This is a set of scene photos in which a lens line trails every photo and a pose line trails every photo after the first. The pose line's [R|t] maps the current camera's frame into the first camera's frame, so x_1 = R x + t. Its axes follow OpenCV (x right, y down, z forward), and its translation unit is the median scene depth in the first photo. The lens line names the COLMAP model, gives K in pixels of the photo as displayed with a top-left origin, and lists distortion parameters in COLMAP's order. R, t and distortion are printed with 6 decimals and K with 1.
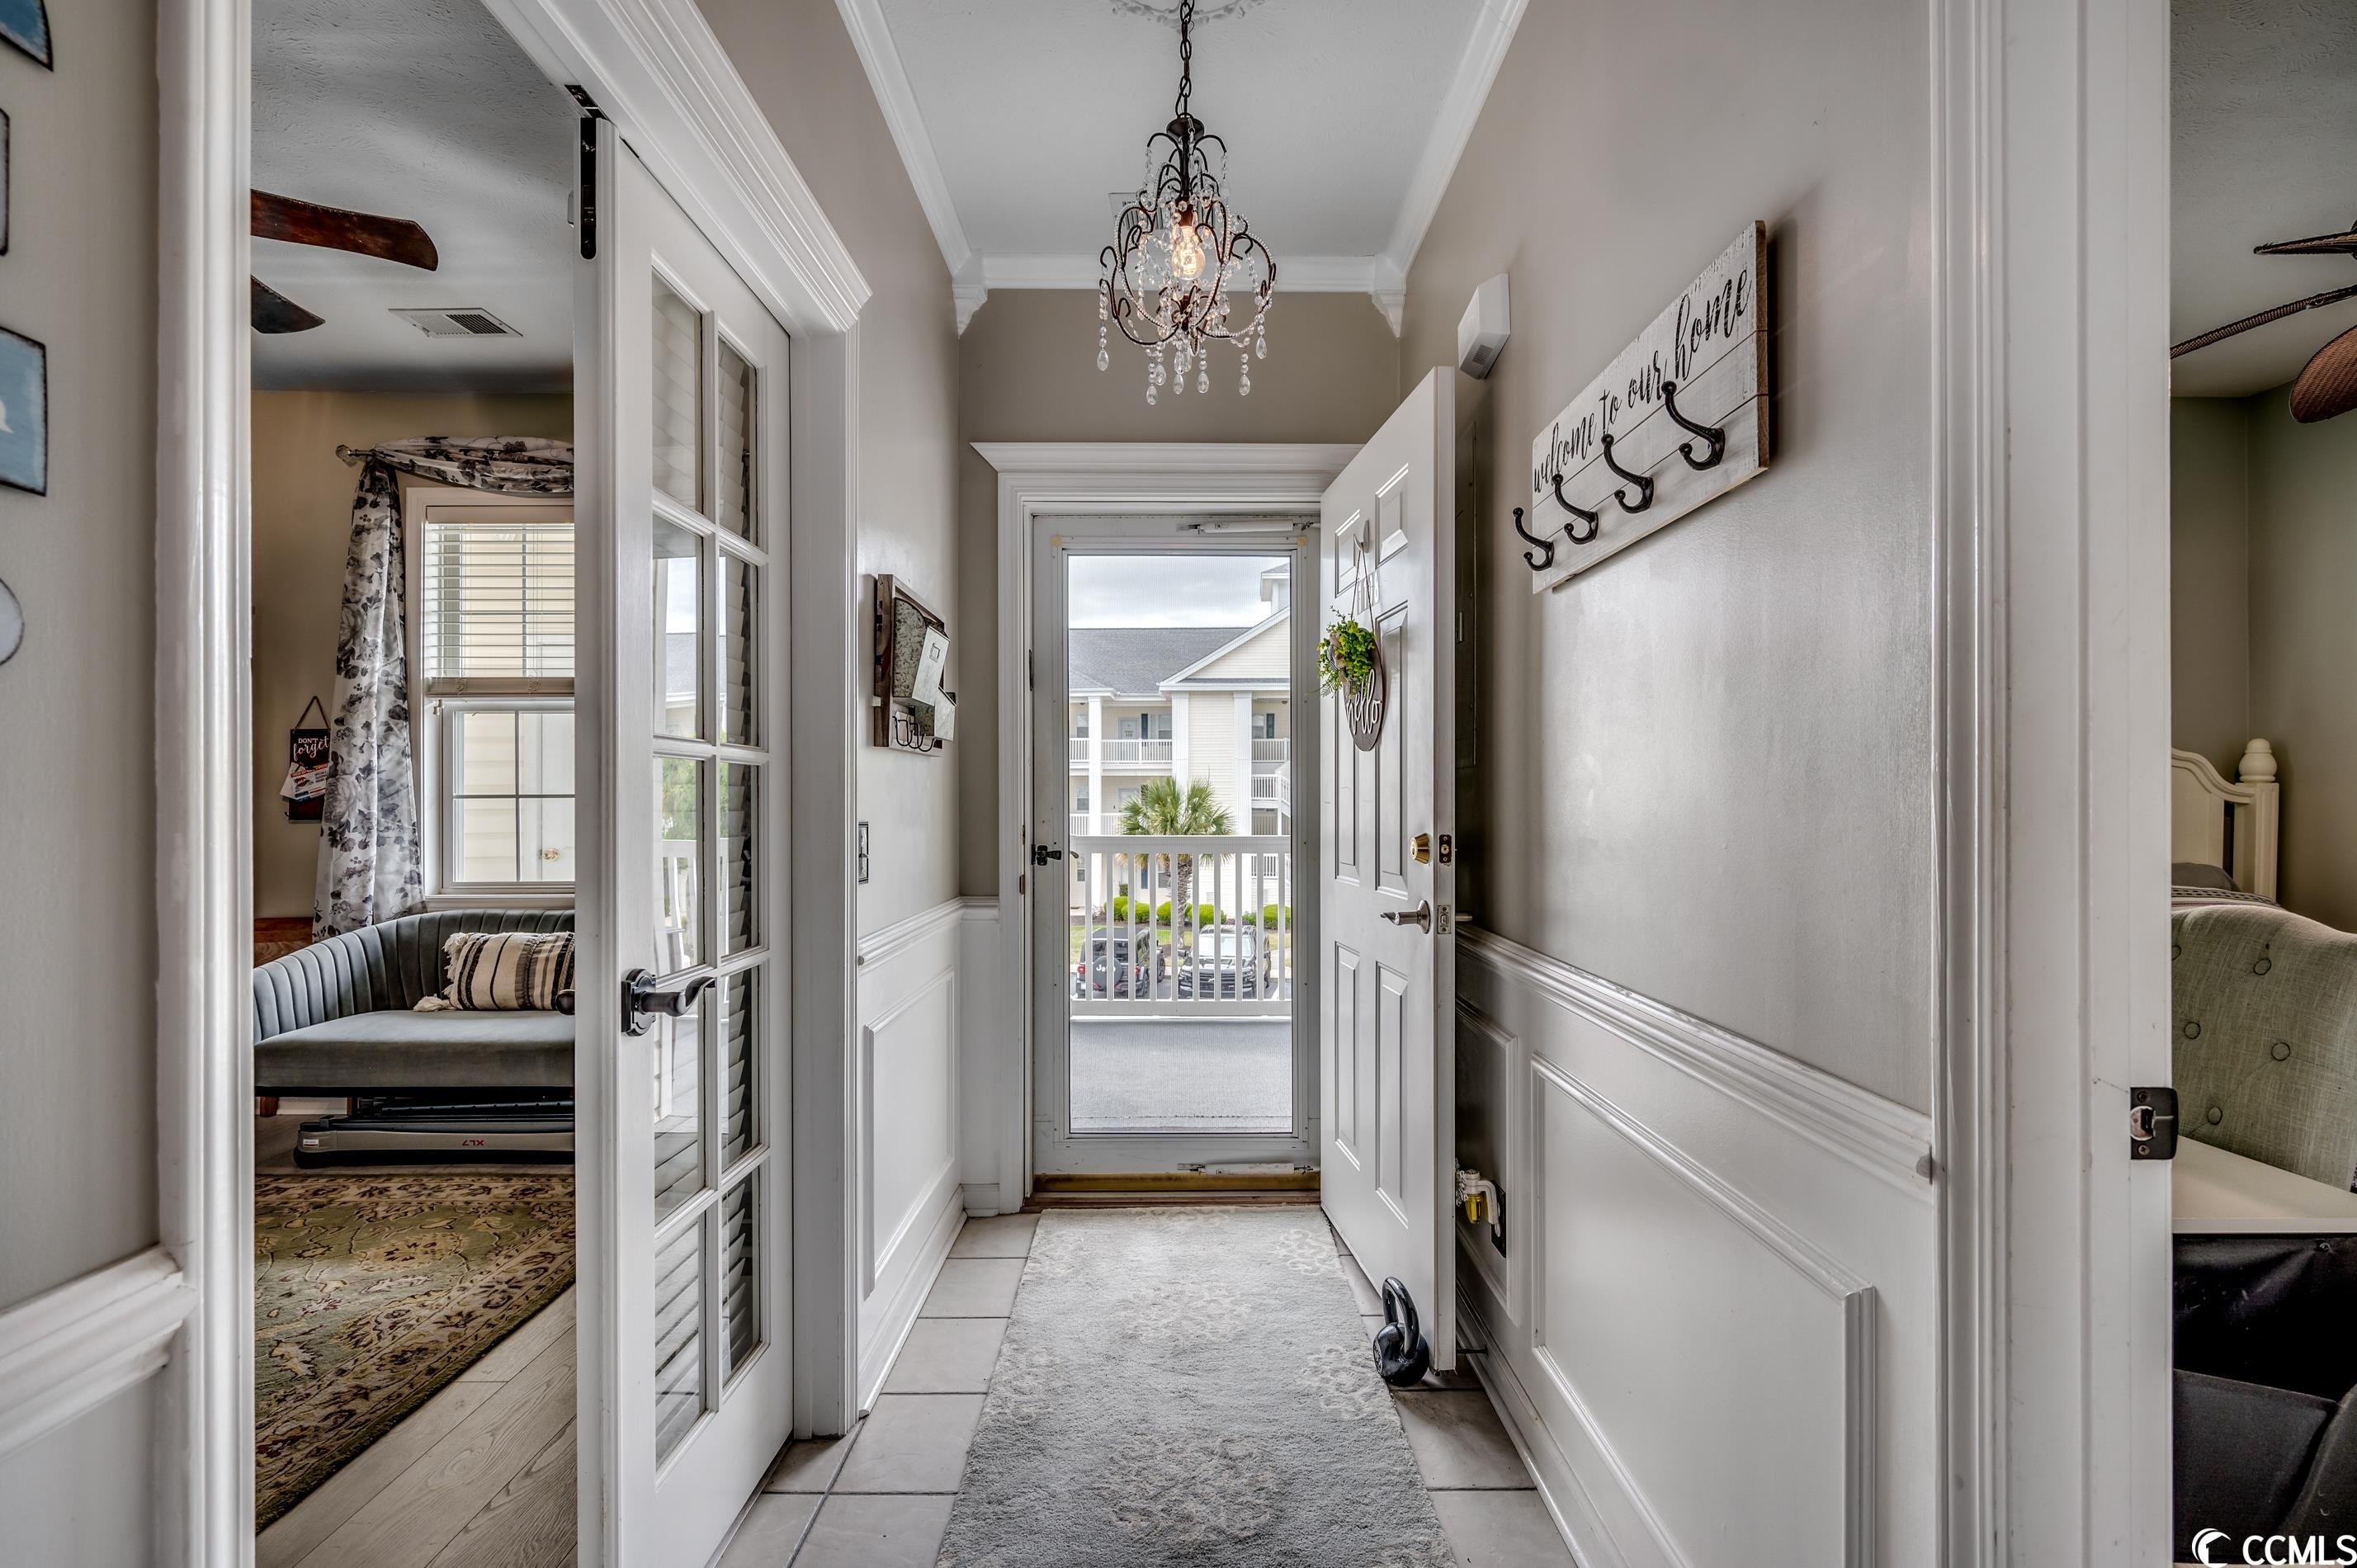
lens RADIAL K [[1062.3, 0, 1178.0], [0, 1062.3, 796.8], [0, 0, 1]] dist [-0.000571, 0.000103]
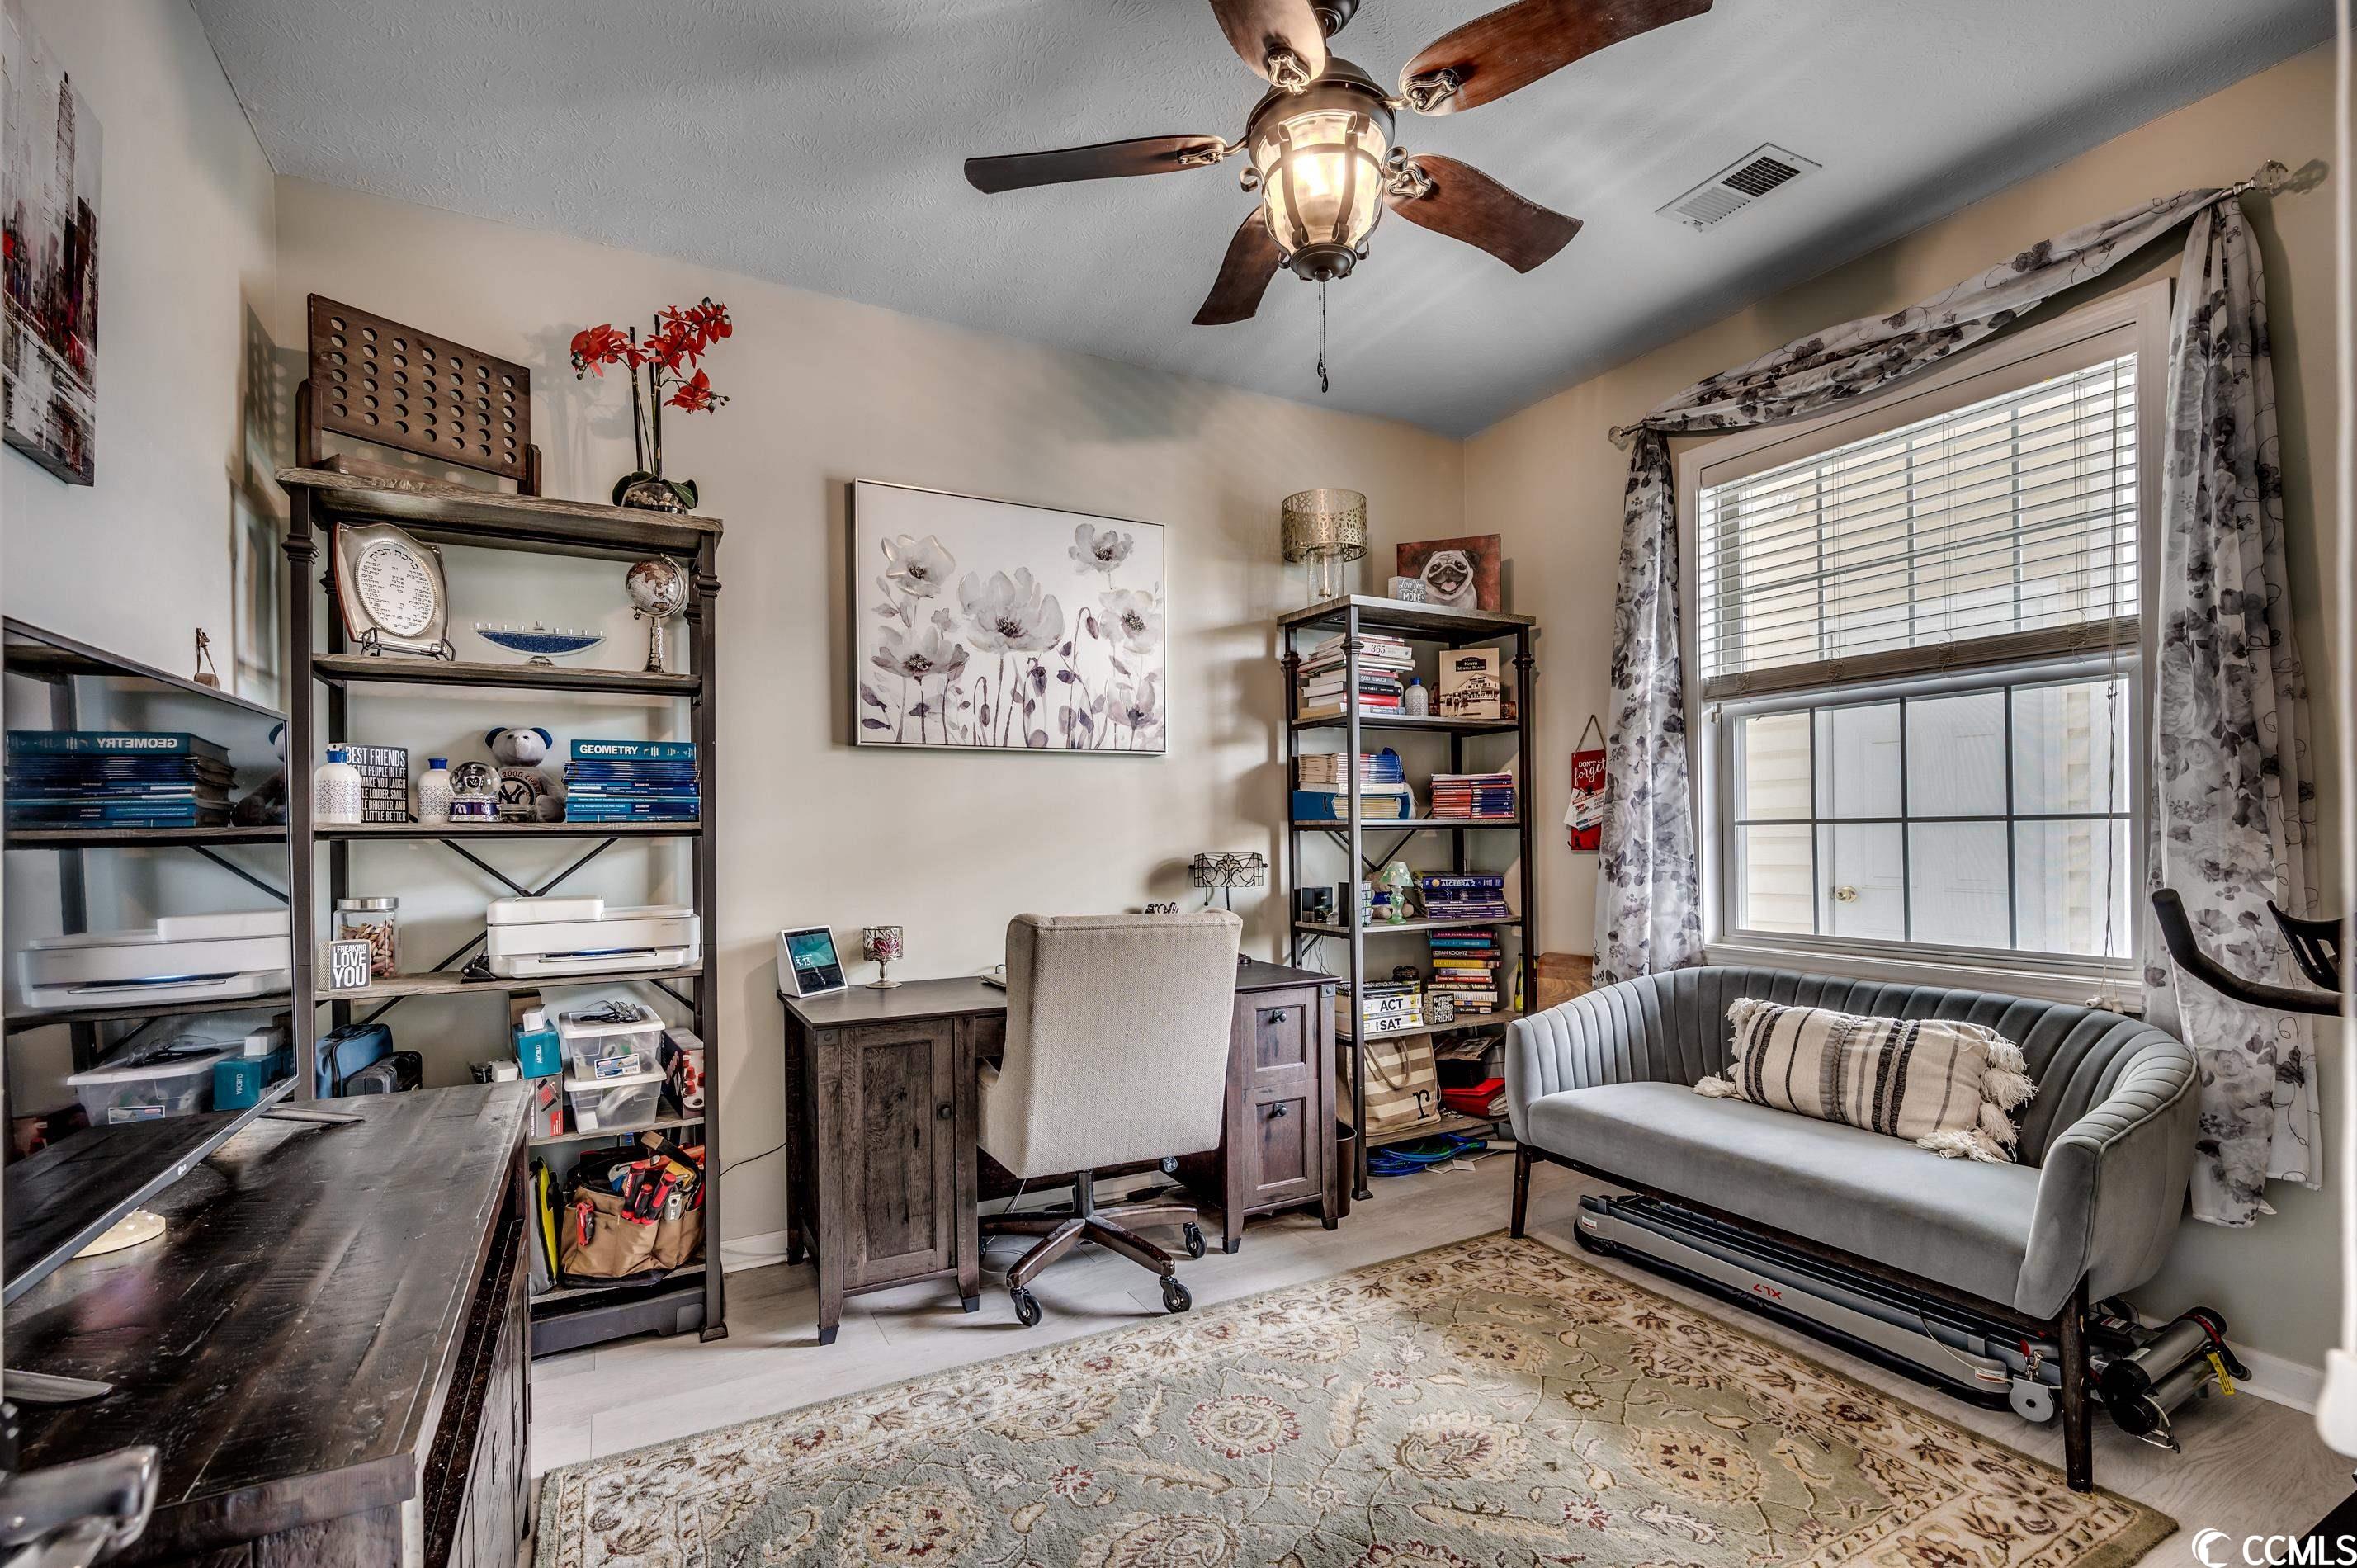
lens RADIAL K [[1062.3, 0, 1201.5], [0, 1062.3, 836.5], [0, 0, 1]] dist [-0.000571, 0.000103]
pose [[0.492004, -0.001514, -0.870592, -0.191114], [0.013736, 0.999888, 0.006024, -0.000274], [0.870485, -0.014922, 0.491969, 0.266893]]
